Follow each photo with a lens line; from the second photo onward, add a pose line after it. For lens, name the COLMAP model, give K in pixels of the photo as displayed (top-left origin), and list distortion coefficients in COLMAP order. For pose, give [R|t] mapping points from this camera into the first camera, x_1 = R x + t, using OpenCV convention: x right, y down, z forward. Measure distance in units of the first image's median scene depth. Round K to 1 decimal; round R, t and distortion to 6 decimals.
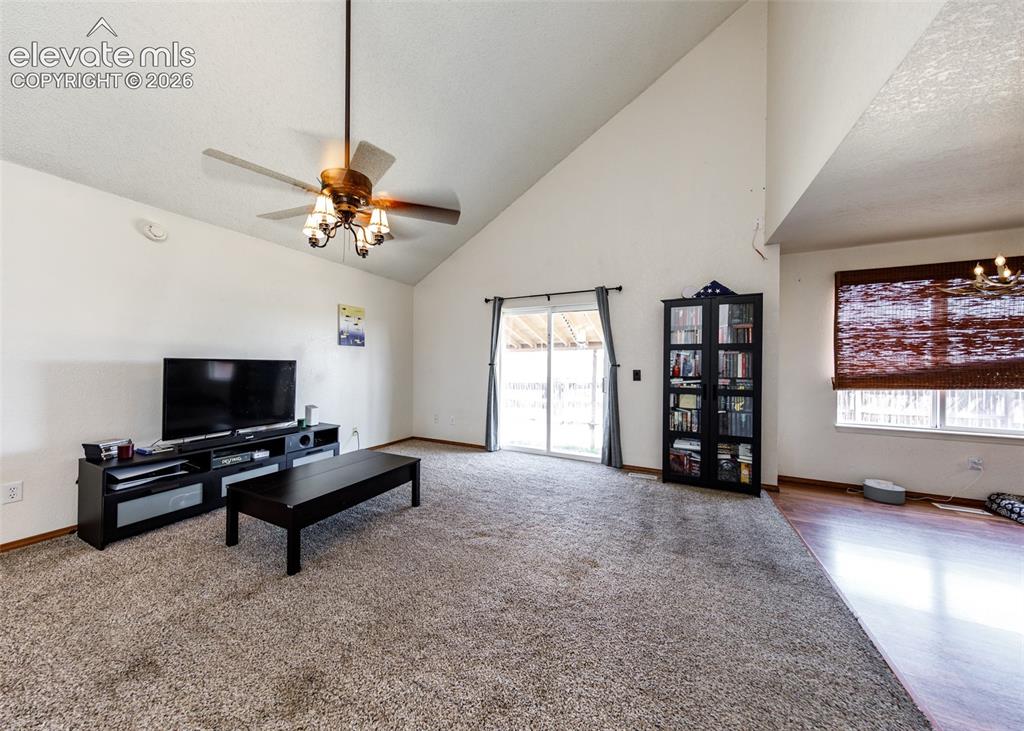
lens RADIAL K [[336.8, 0, 512.0], [0, 336.8, 365.5], [0, 0, 1]] dist [0.000751, 0.000020]
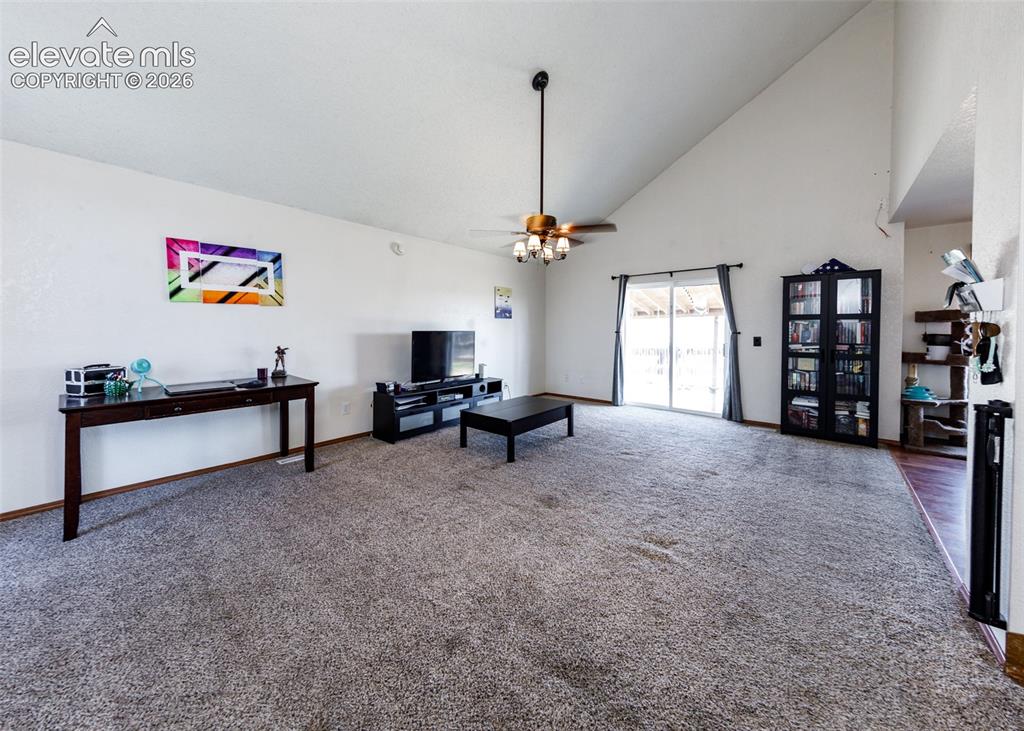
lens RADIAL K [[366.0, 0, 507.4], [0, 366.0, 338.9], [0, 0, 1]] dist [-0.000352, -0.000146]
pose [[0.961875, -0.002681, -0.273477, -0.117008], [0.009310, 0.999693, 0.022945, -0.017887], [0.273332, -0.024616, 0.961605, -0.477825]]
